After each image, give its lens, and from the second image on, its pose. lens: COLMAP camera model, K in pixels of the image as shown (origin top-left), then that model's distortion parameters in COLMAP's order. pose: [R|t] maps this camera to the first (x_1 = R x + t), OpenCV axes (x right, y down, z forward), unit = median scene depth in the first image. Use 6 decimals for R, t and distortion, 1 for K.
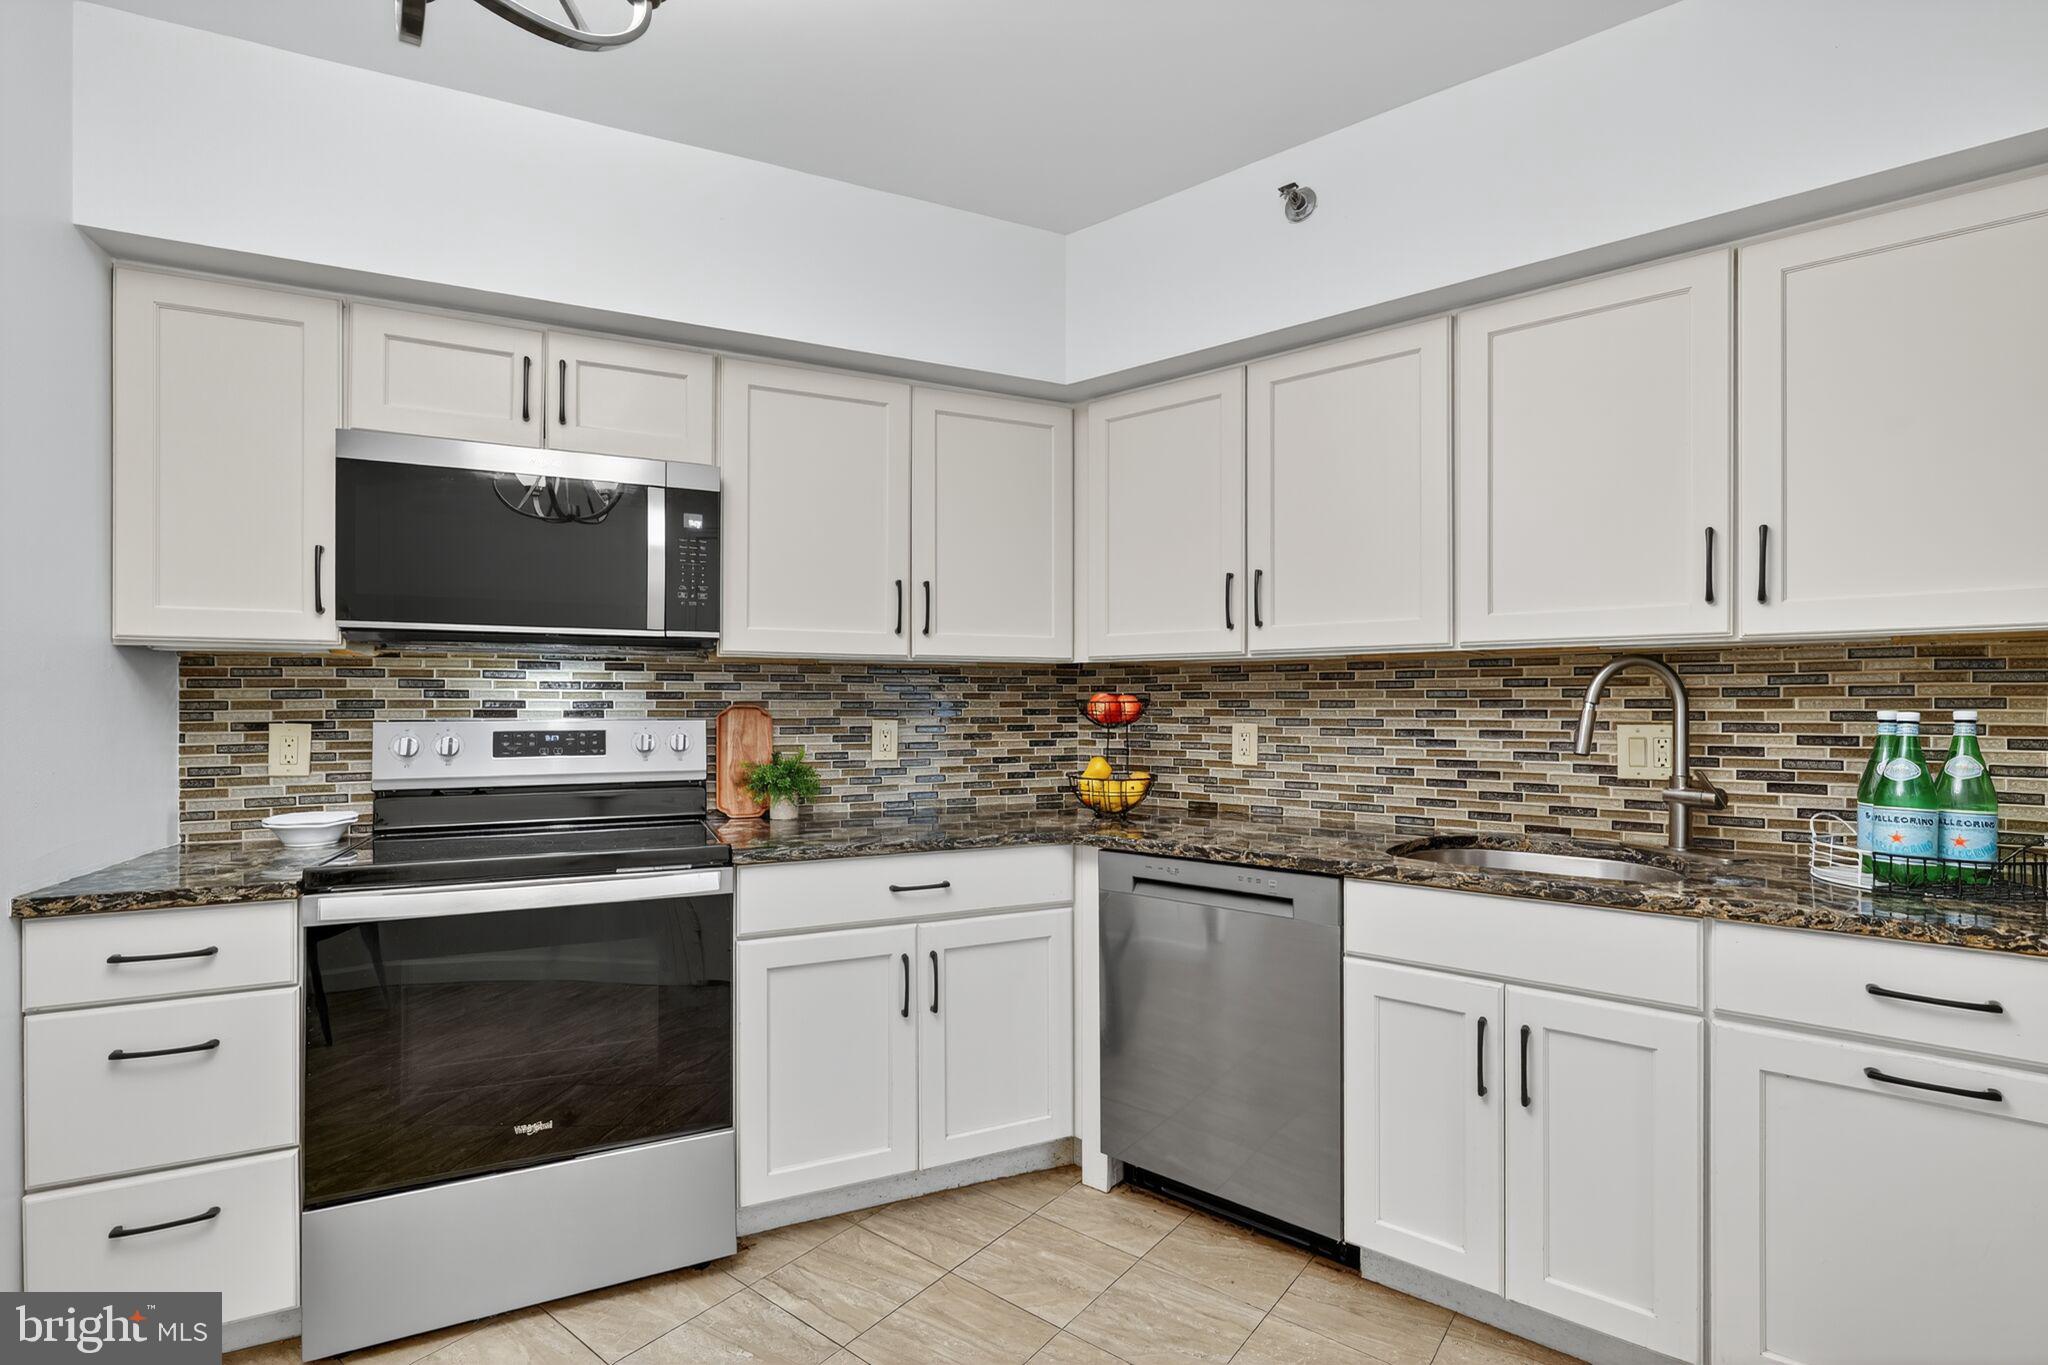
lens RADIAL K [[926.9, 0, 1027.5], [0, 926.9, 698.6], [0, 0, 1]] dist [0.004063, -0.000078]
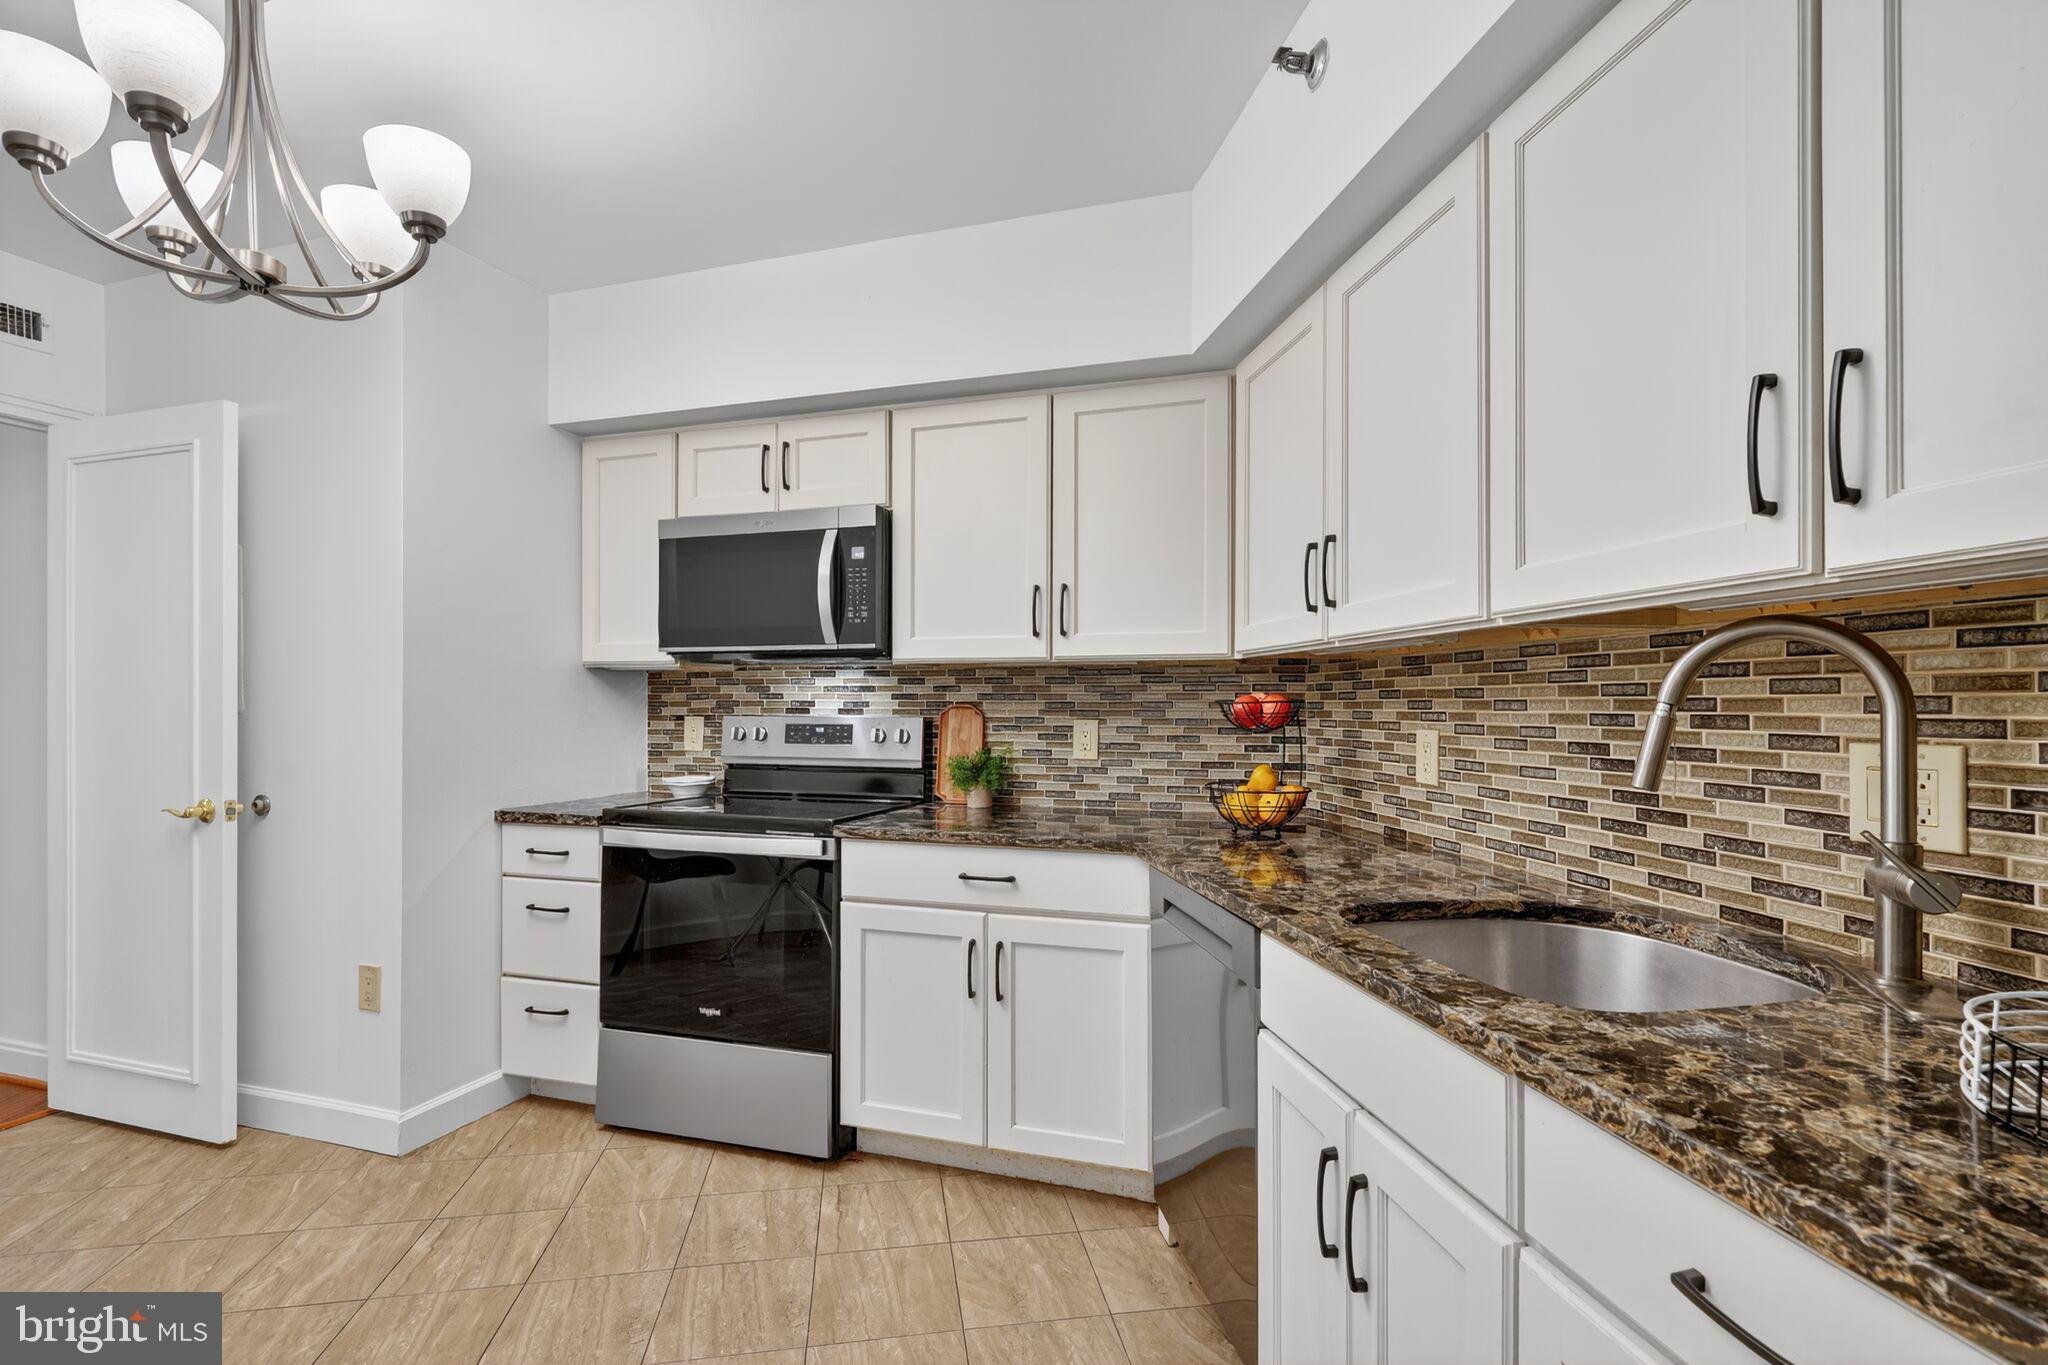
lens RADIAL K [[931.3, 0, 1032.2], [0, 931.3, 701.5], [0, 0, 1]] dist [0.000832, 0.000331]
pose [[0.740292, -0.000183, -0.672285, 0.596675], [0.001172, 0.999999, 0.001018, 0.001887], [0.672284, -0.001542, 0.740292, 0.240462]]
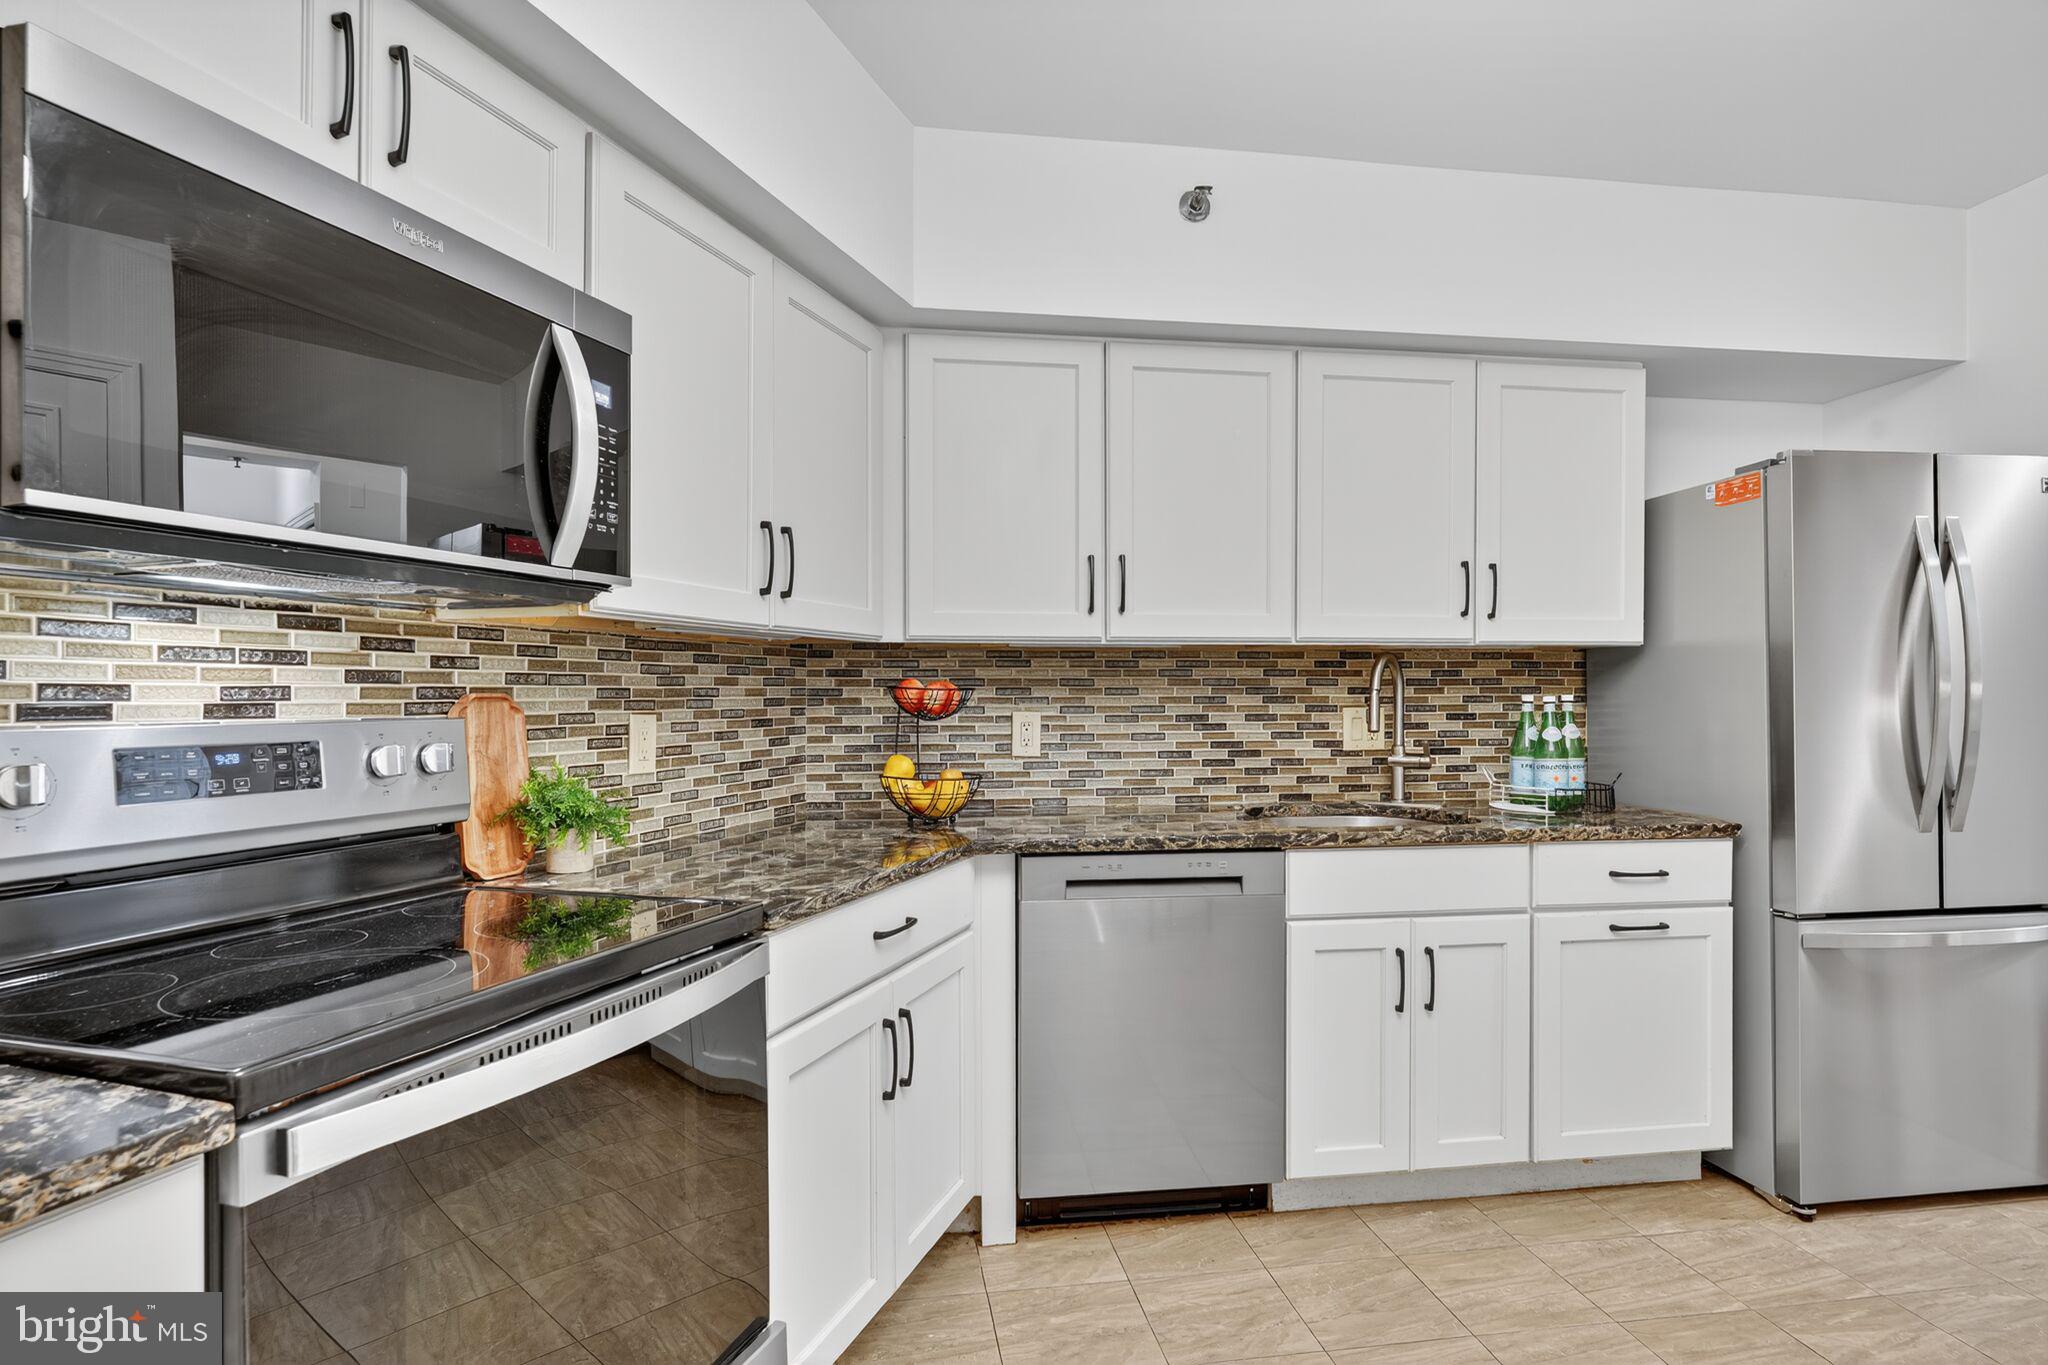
lens RADIAL K [[1080.1, 0, 1027.4], [0, 1080.1, 694.8], [0, 0, 1]] dist [0.004077, 0.000318]
pose [[0.687614, -0.002558, 0.726072, -0.655174], [-0.002682, 0.999978, 0.006063, 0.002729], [-0.726071, -0.006116, 0.687592, 0.285370]]
